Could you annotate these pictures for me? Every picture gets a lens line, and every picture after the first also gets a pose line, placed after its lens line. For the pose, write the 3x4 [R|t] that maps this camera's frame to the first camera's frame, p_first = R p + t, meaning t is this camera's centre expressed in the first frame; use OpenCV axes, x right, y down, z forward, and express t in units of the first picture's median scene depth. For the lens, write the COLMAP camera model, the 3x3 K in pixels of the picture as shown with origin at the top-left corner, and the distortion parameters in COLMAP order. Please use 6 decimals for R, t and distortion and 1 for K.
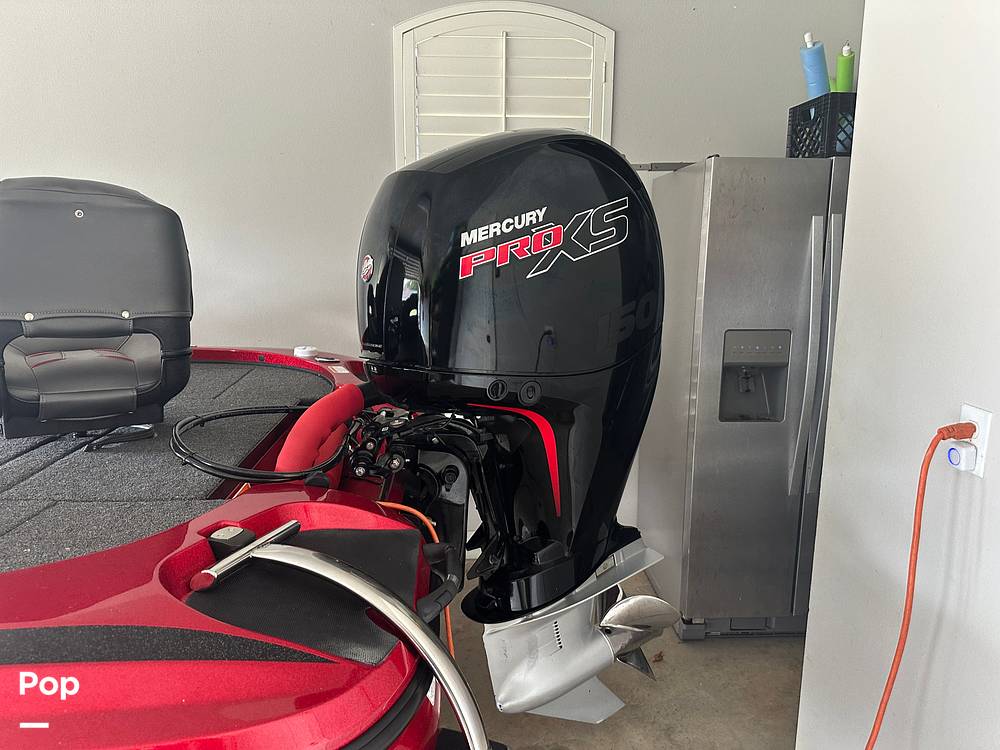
lens RADIAL K [[714.1, 0, 494.8], [0, 714.1, 398.4], [0, 0, 1]] dist [0.124174, -0.223453]
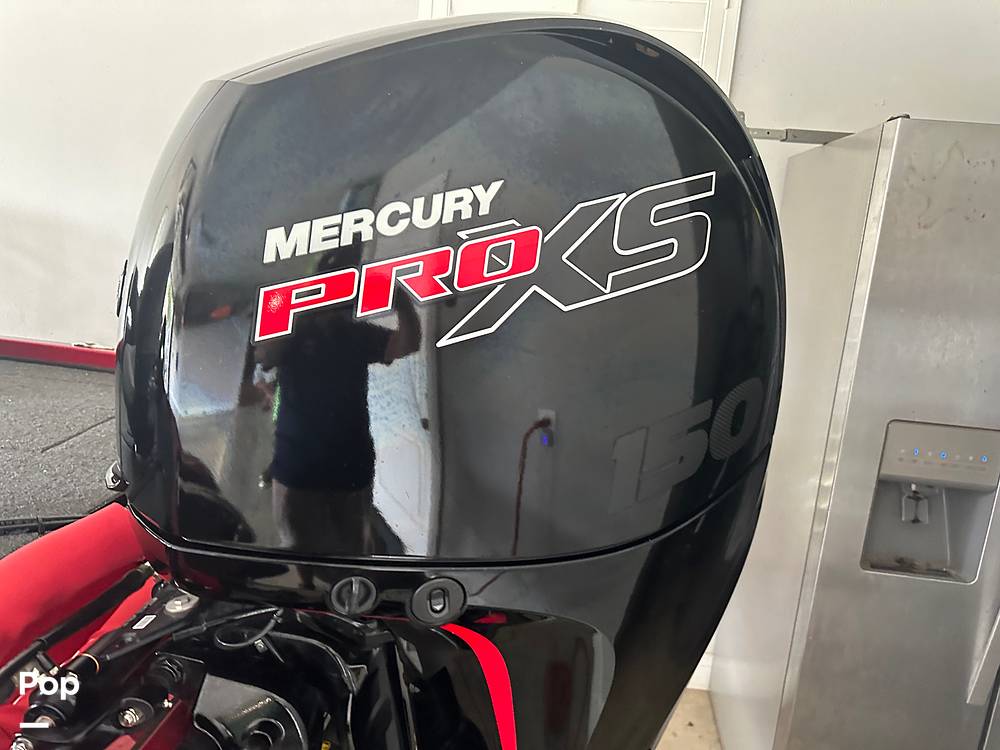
lens RADIAL K [[722.2, 0, 496.8], [0, 722.2, 373.6], [0, 0, 1]] dist [0.066462, -0.113442]
pose [[0.984290, 0.104717, -0.142156, 0.139017], [-0.104727, 0.994473, 0.007430, -0.157962], [0.142148, 0.007574, 0.989816, 0.585510]]
